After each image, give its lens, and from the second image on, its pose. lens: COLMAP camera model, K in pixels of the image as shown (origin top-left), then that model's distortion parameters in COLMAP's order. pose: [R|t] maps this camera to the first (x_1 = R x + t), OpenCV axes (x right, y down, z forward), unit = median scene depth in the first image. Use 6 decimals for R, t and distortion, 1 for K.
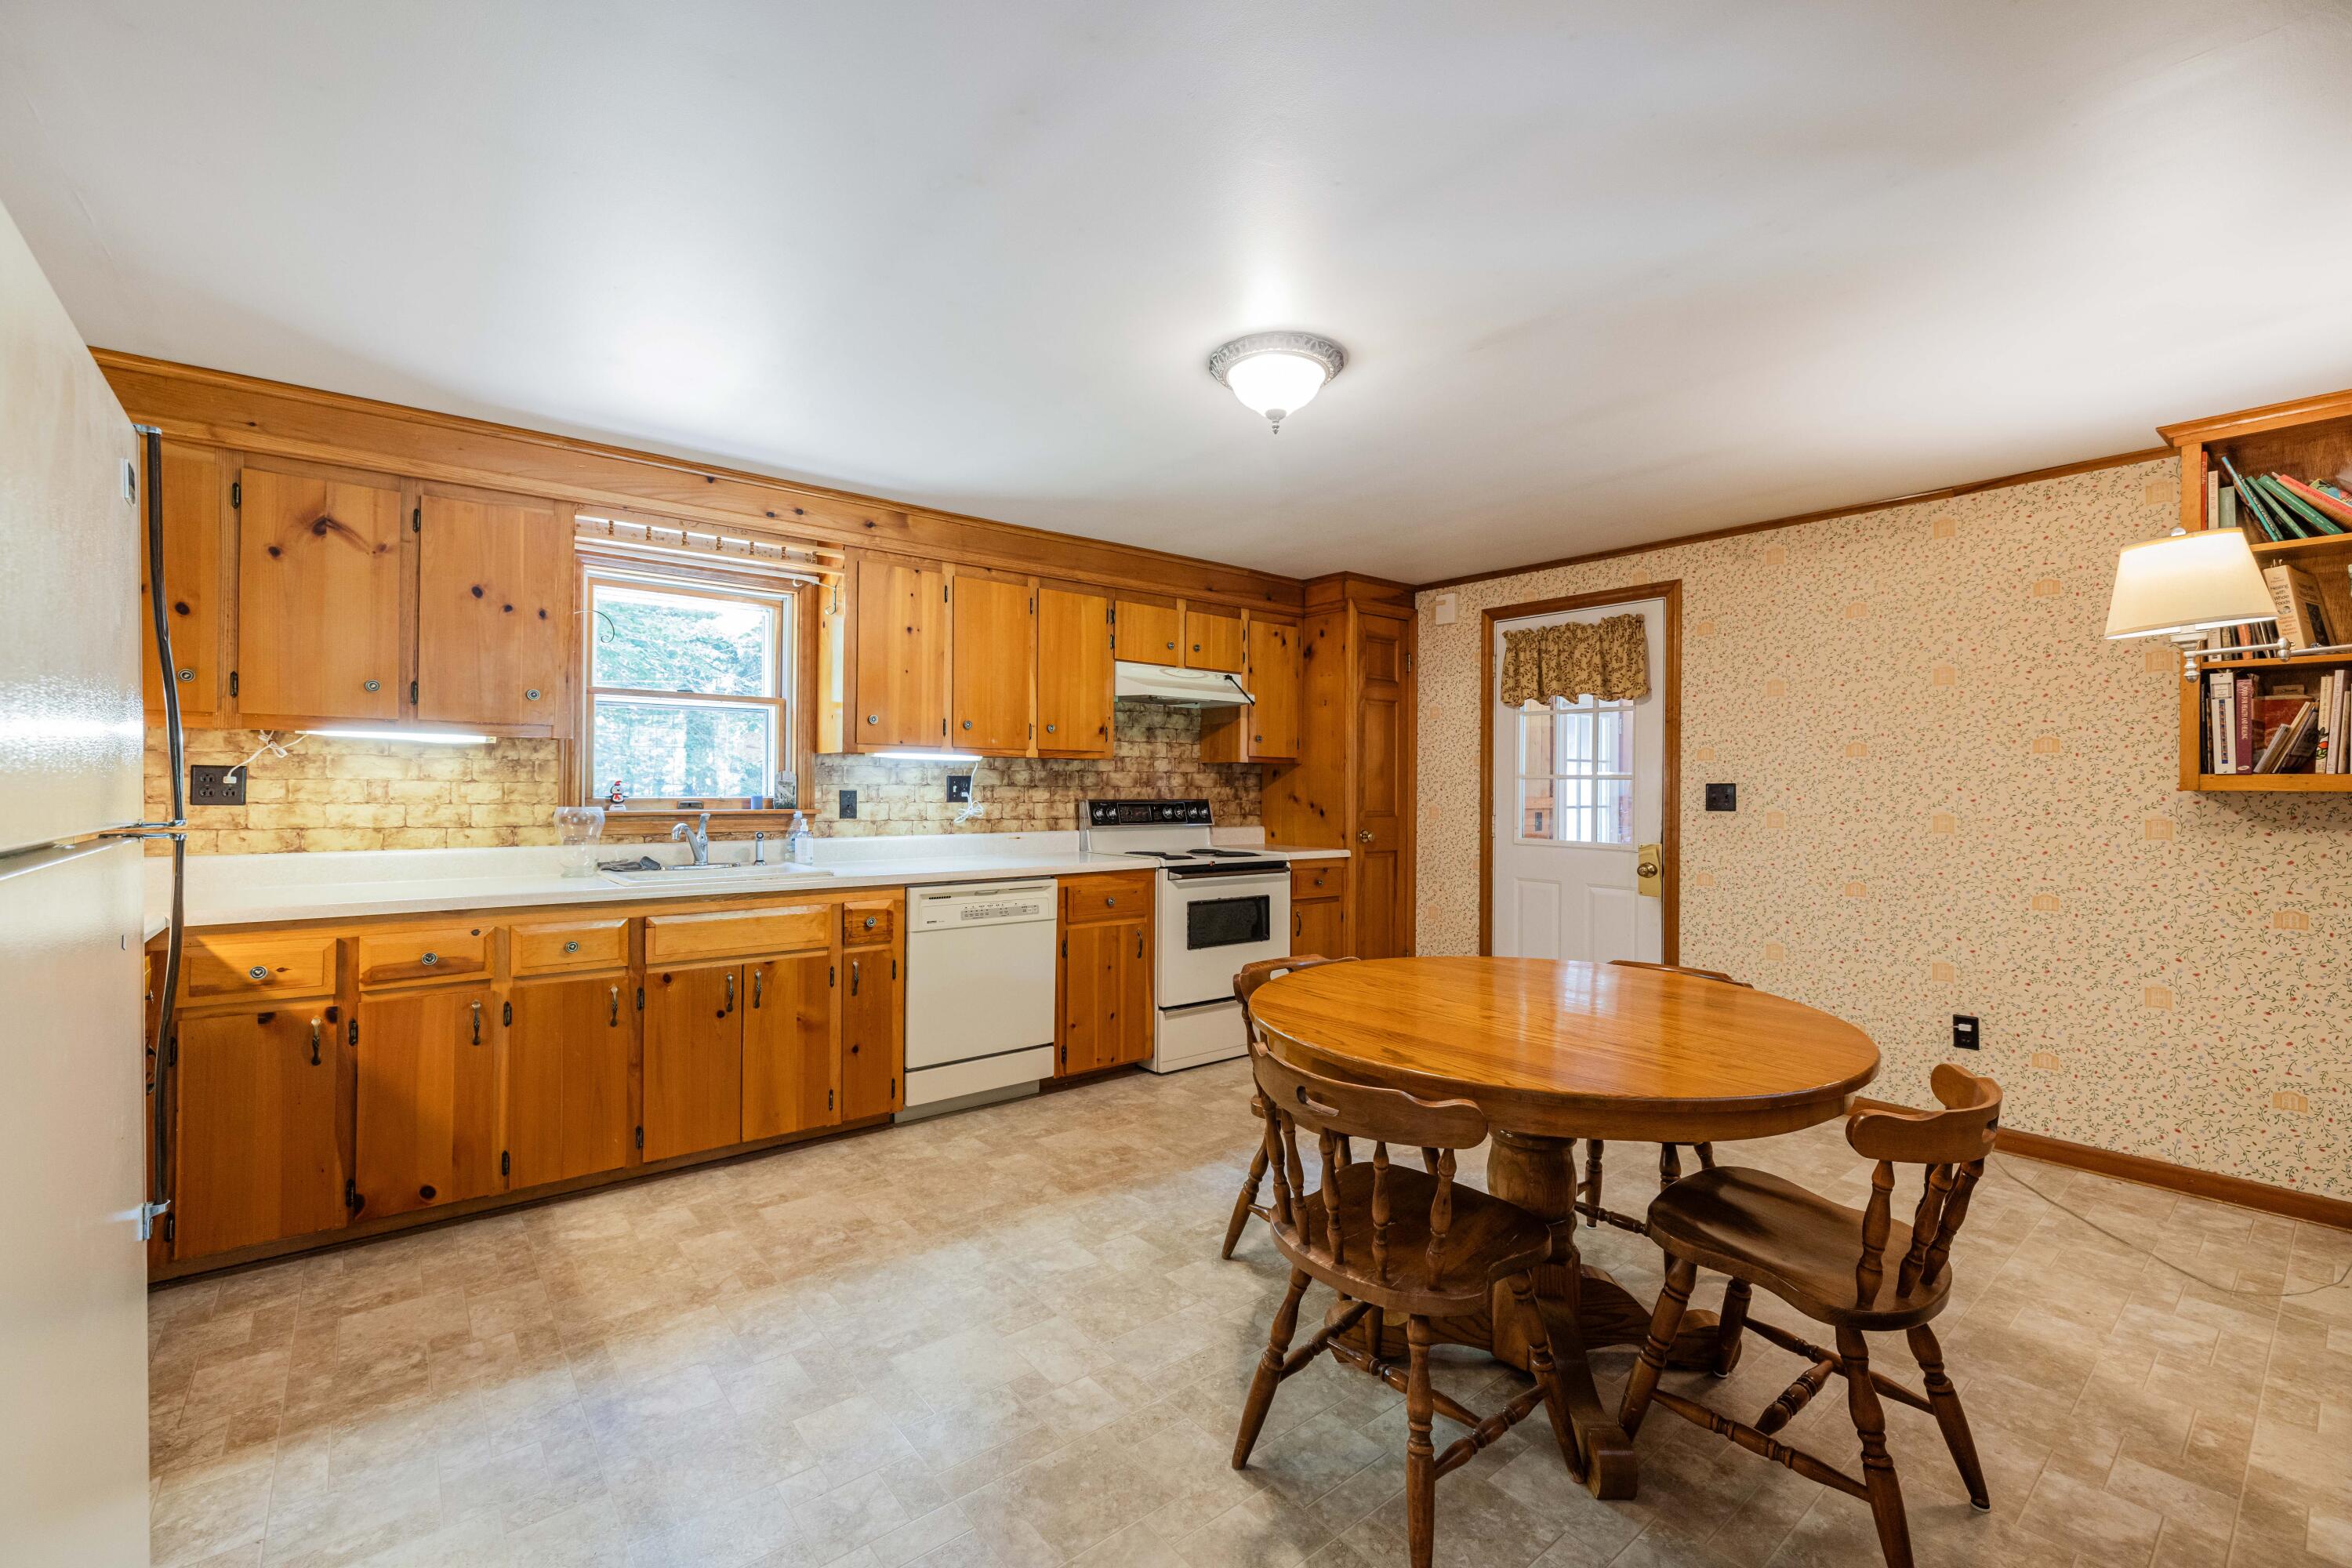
lens RADIAL K [[988.8, 0, 1159.3], [0, 988.8, 784.1], [0, 0, 1]] dist [0.000452, -0.000490]
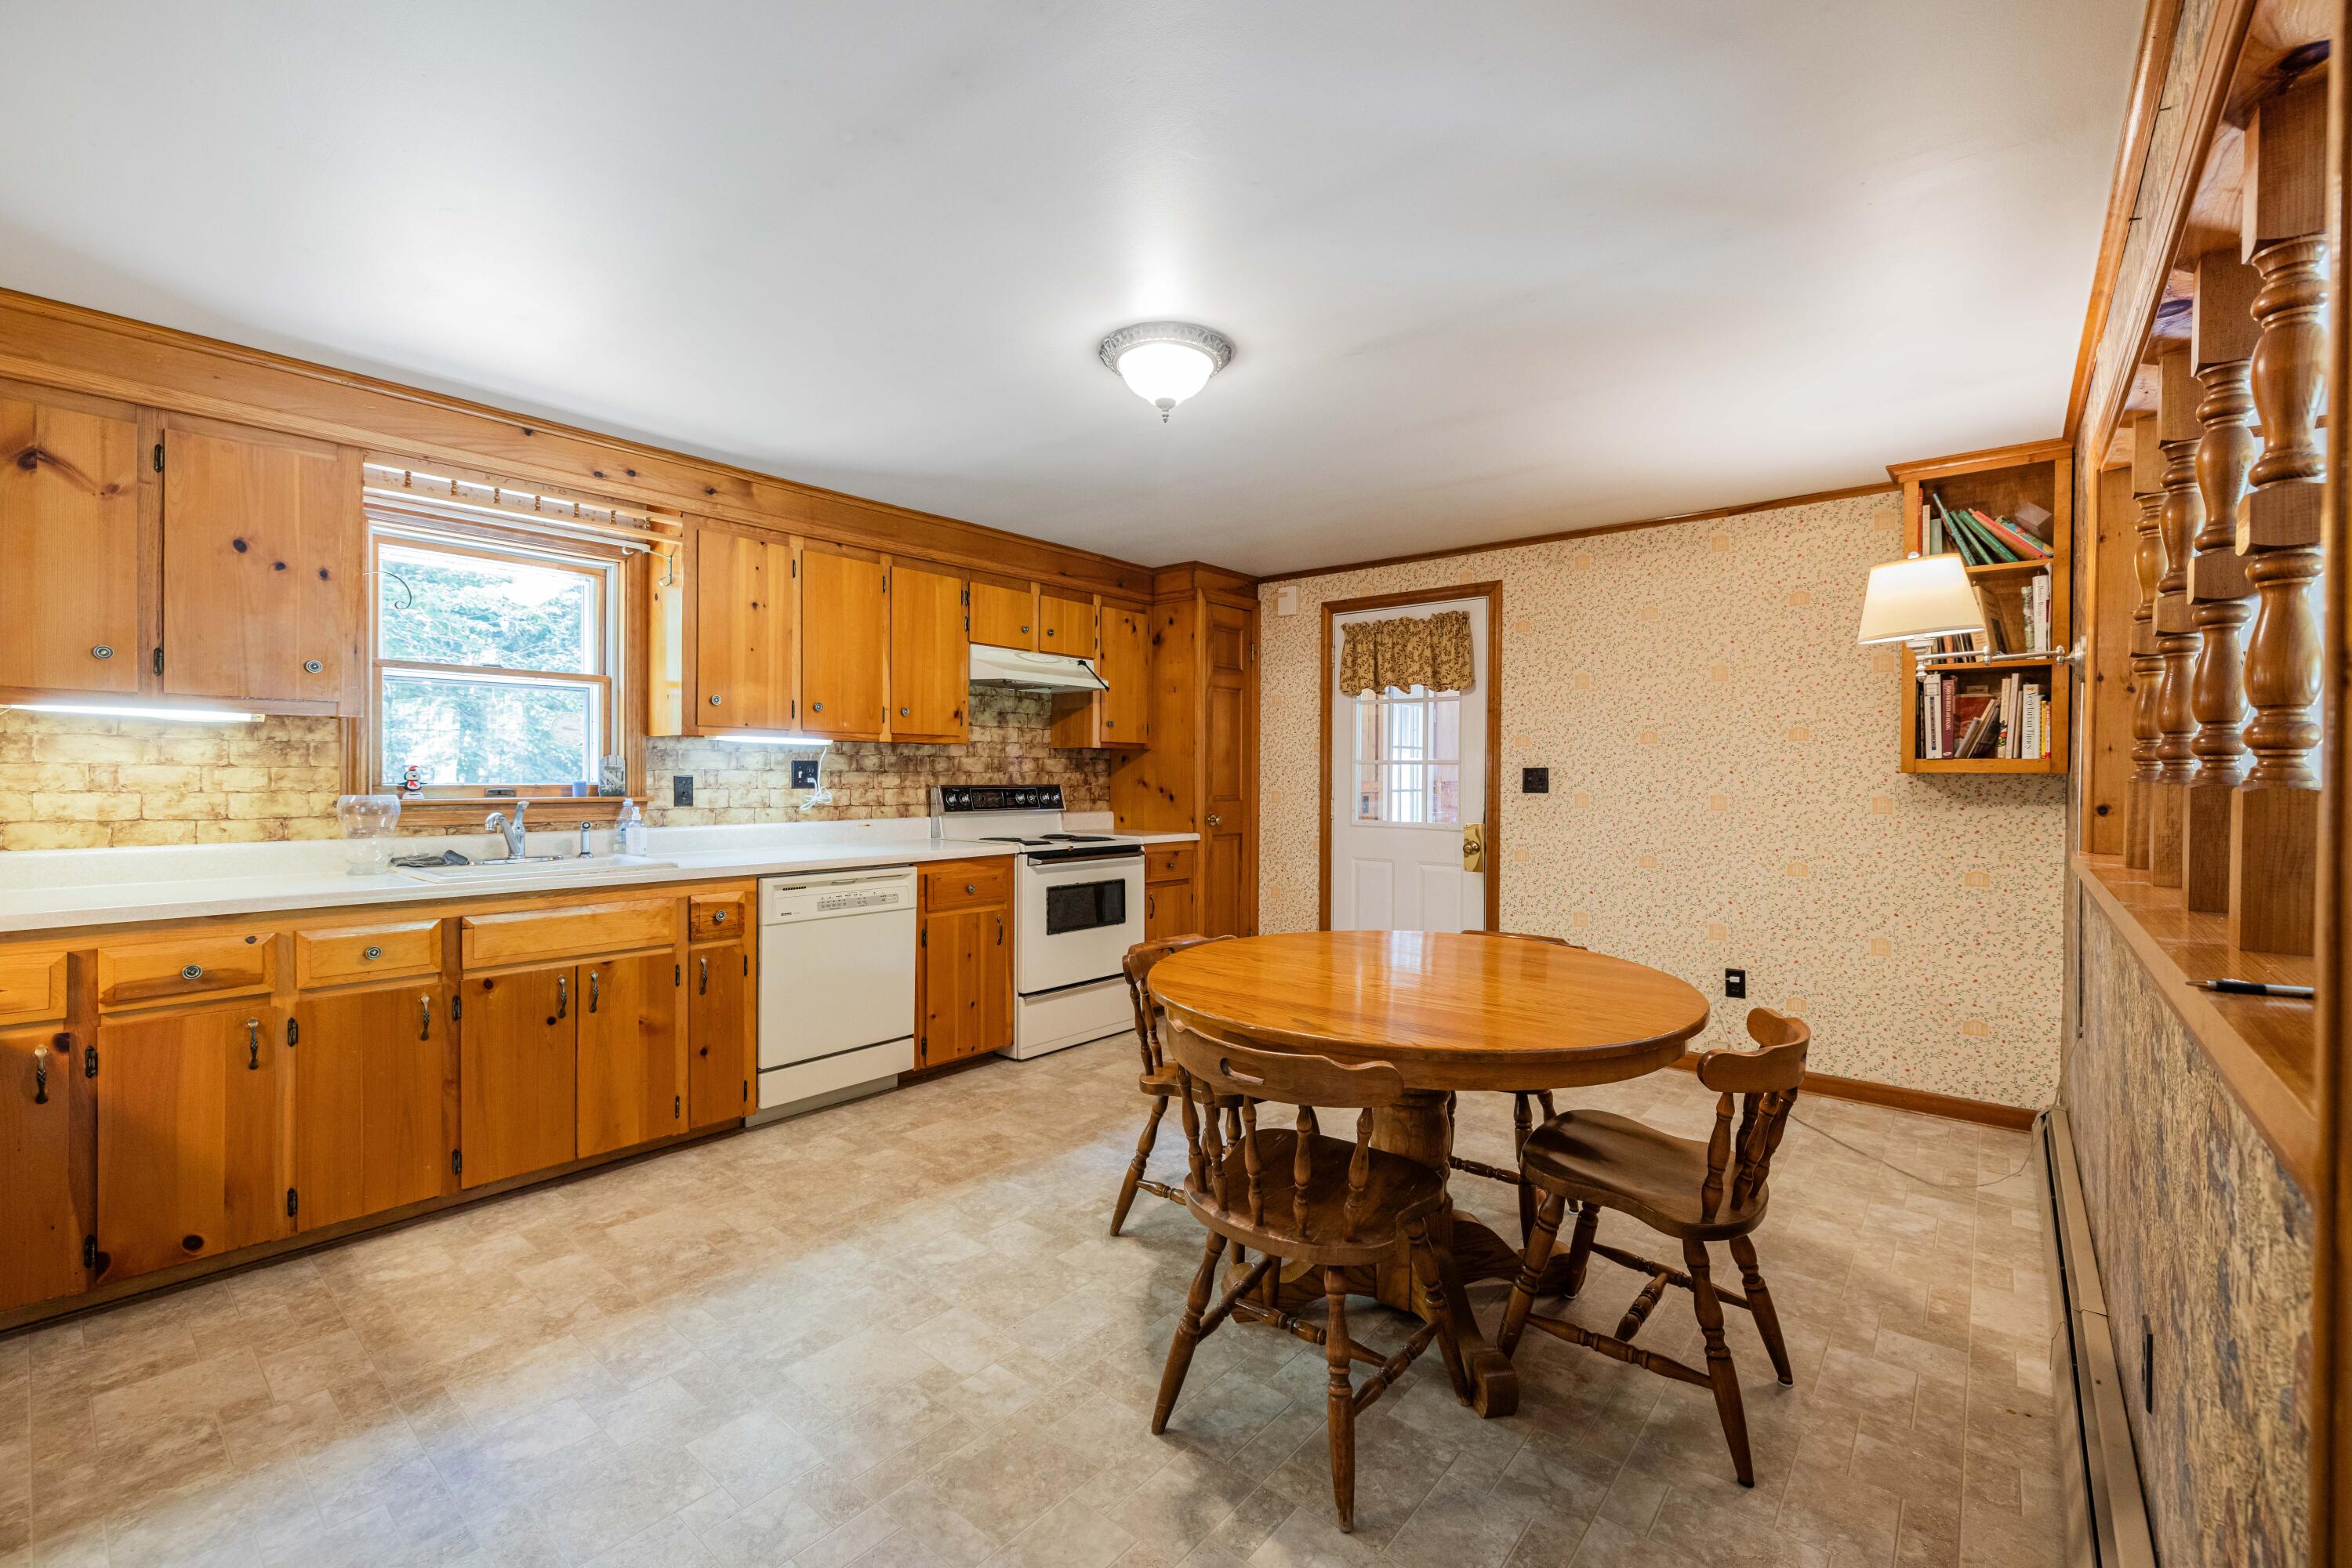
lens RADIAL K [[988.8, 0, 1162.8], [0, 988.8, 782.7], [0, 0, 1]] dist [0.000452, -0.000490]
pose [[0.981798, -0.003727, 0.189890, -0.062241], [0.001410, 0.999923, 0.012336, 0.002326], [-0.189921, -0.011843, 0.981728, -0.000414]]
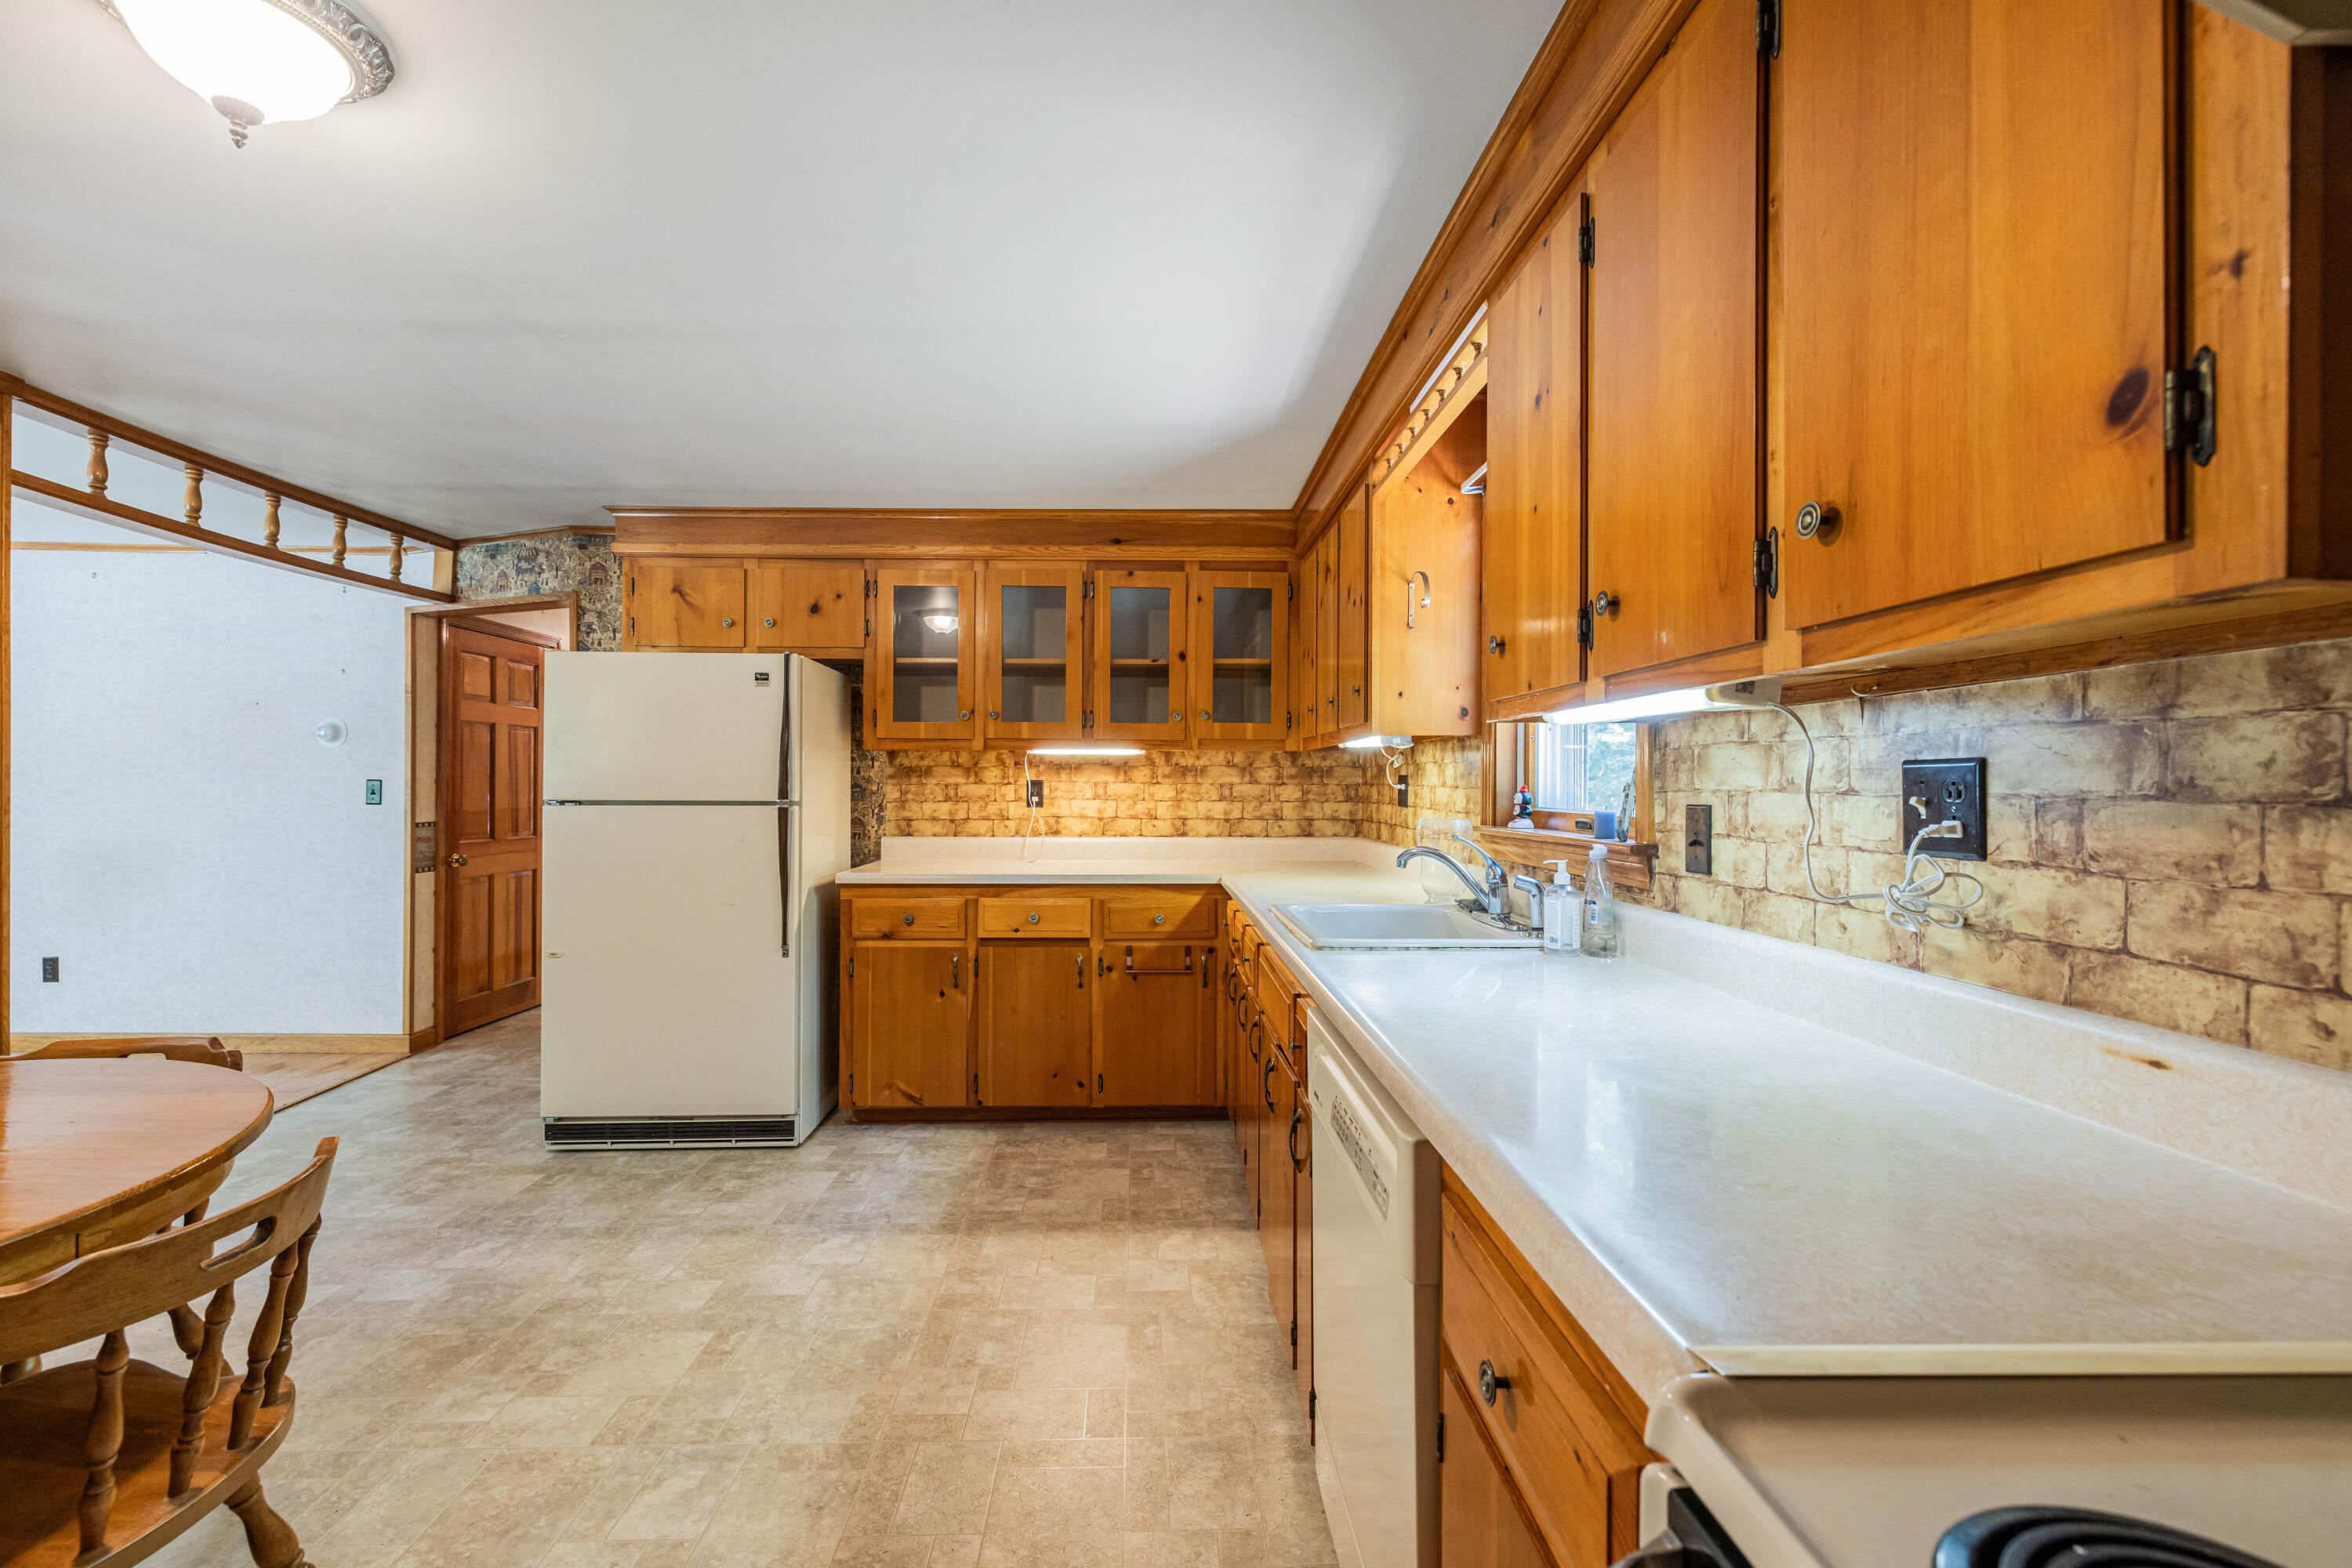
lens RADIAL K [[988.8, 0, 1163.8], [0, 988.8, 787.6], [0, 0, 1]] dist [0.000452, -0.000490]
pose [[-0.606354, -0.007069, -0.795163, 0.190095], [-0.008058, 0.999964, -0.002745, 0.002619], [0.795154, 0.004743, -0.606389, 1.380388]]
